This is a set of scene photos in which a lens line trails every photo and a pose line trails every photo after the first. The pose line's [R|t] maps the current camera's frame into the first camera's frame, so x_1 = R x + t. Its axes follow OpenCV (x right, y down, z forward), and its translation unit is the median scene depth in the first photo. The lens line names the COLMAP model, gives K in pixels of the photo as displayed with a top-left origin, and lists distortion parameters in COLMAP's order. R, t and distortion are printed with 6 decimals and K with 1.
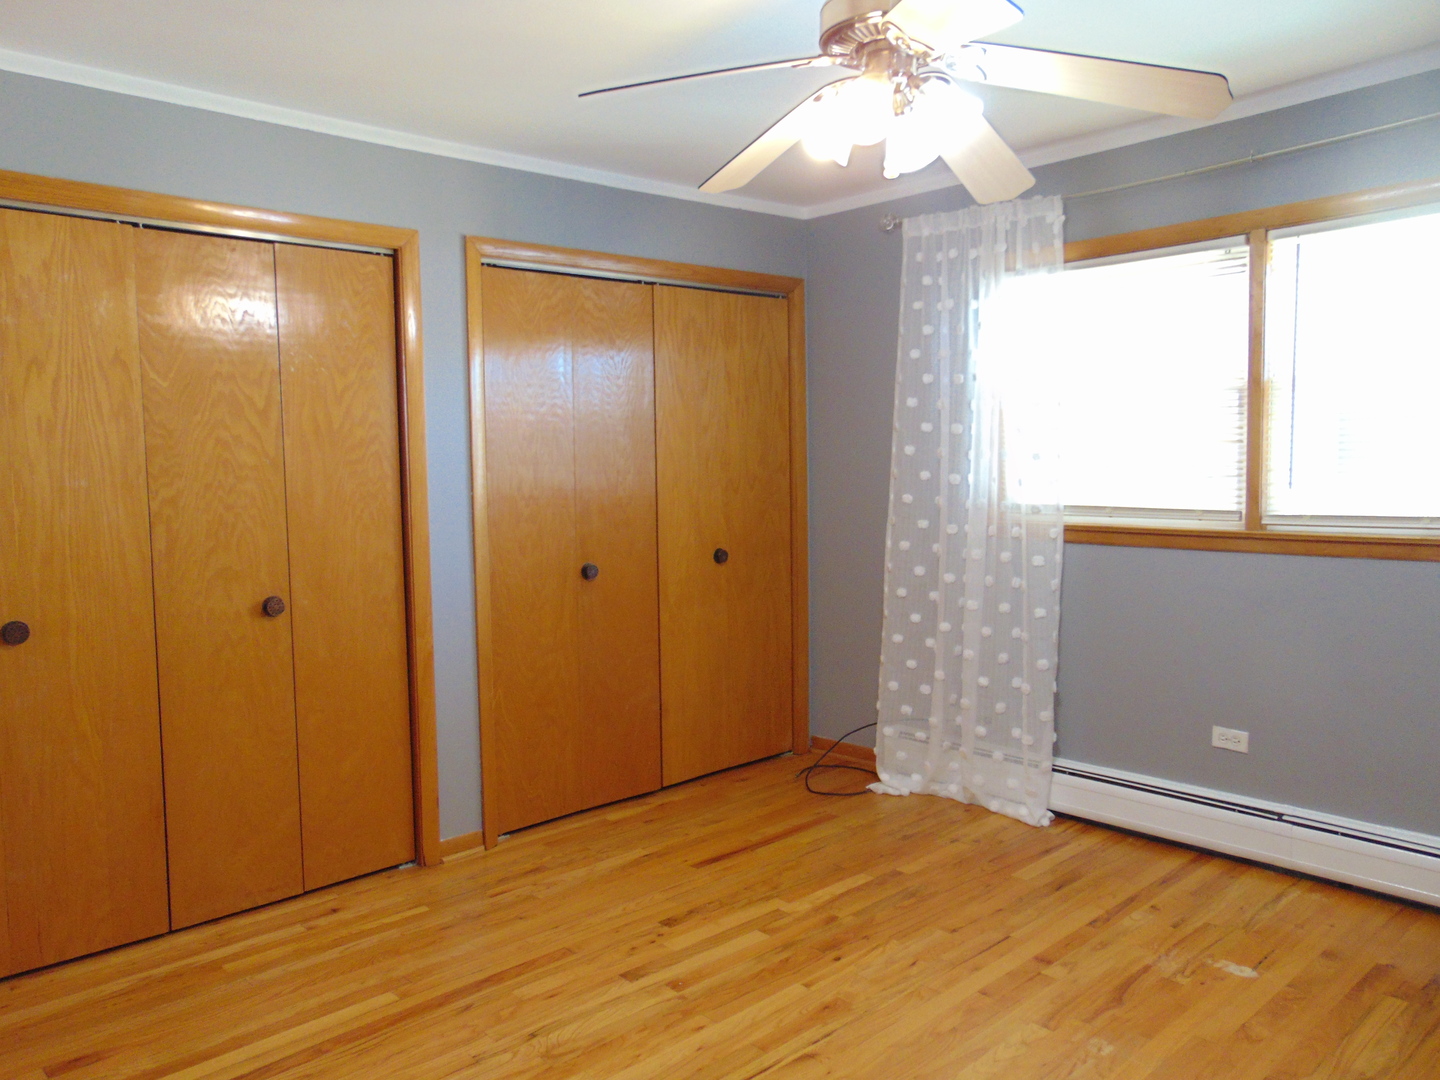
lens RADIAL K [[1083.7, 0, 717.6], [0, 1083.7, 546.6], [0, 0, 1]] dist [-0.037006, 0.086108]
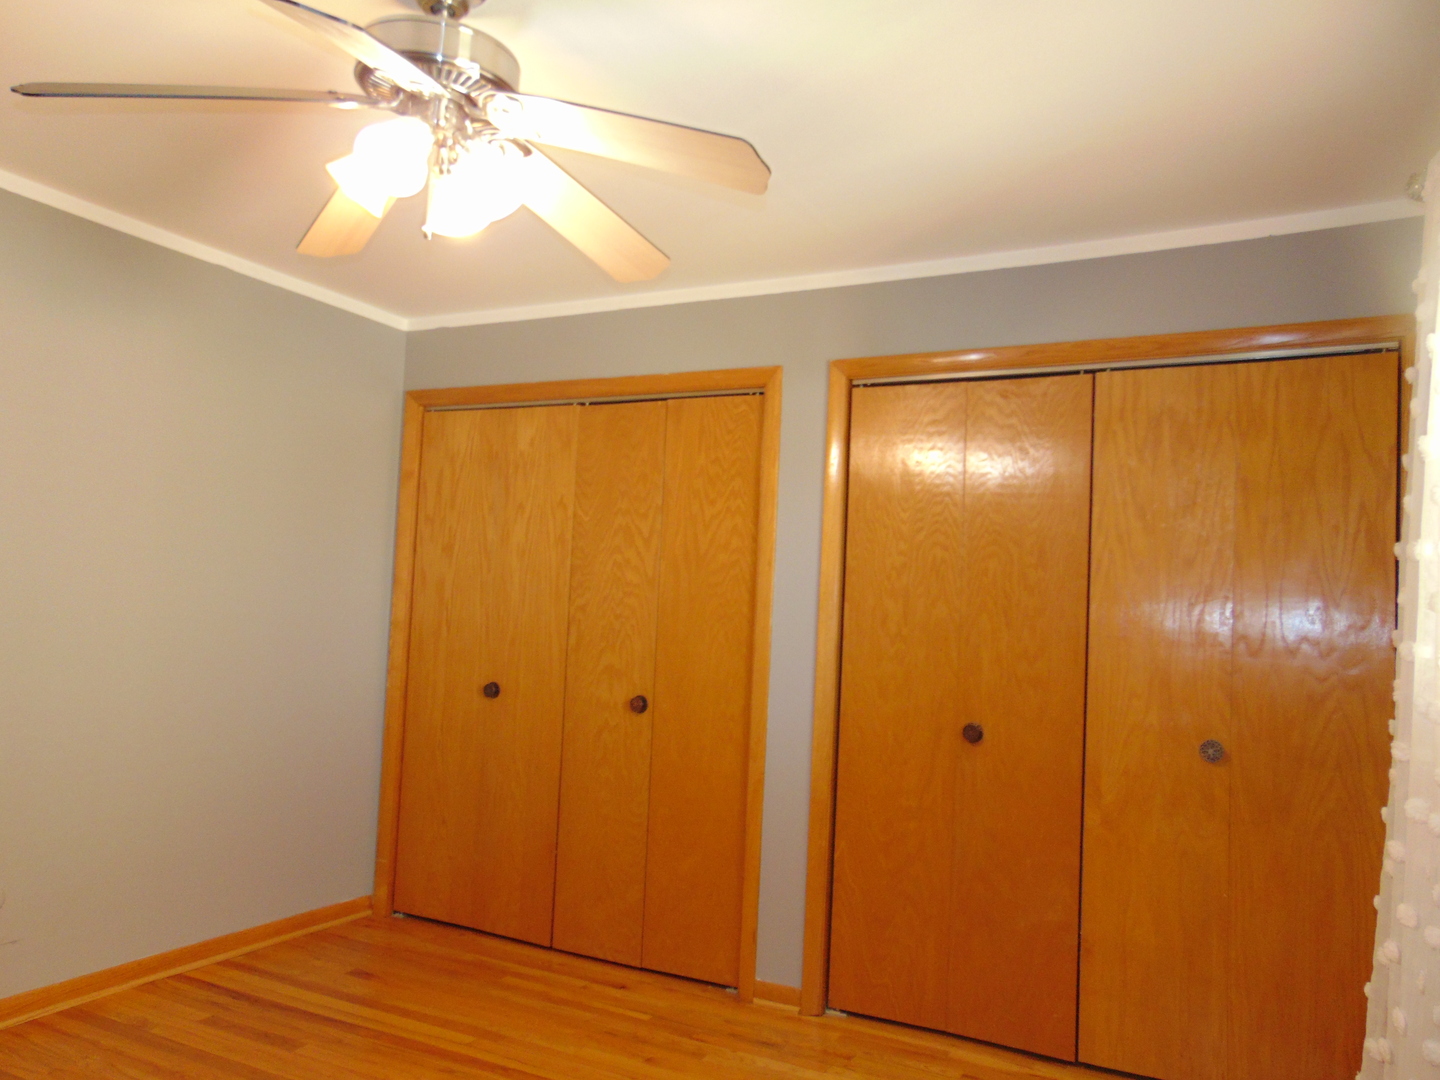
lens RADIAL K [[1083.7, 0, 717.6], [0, 1083.7, 546.6], [0, 0, 1]] dist [-0.037006, 0.086108]
pose [[0.343511, -0.022091, -0.938889, 0.736587], [-0.128654, 0.989191, -0.070346, -0.042575], [0.930295, 0.144956, 0.336956, 0.670760]]
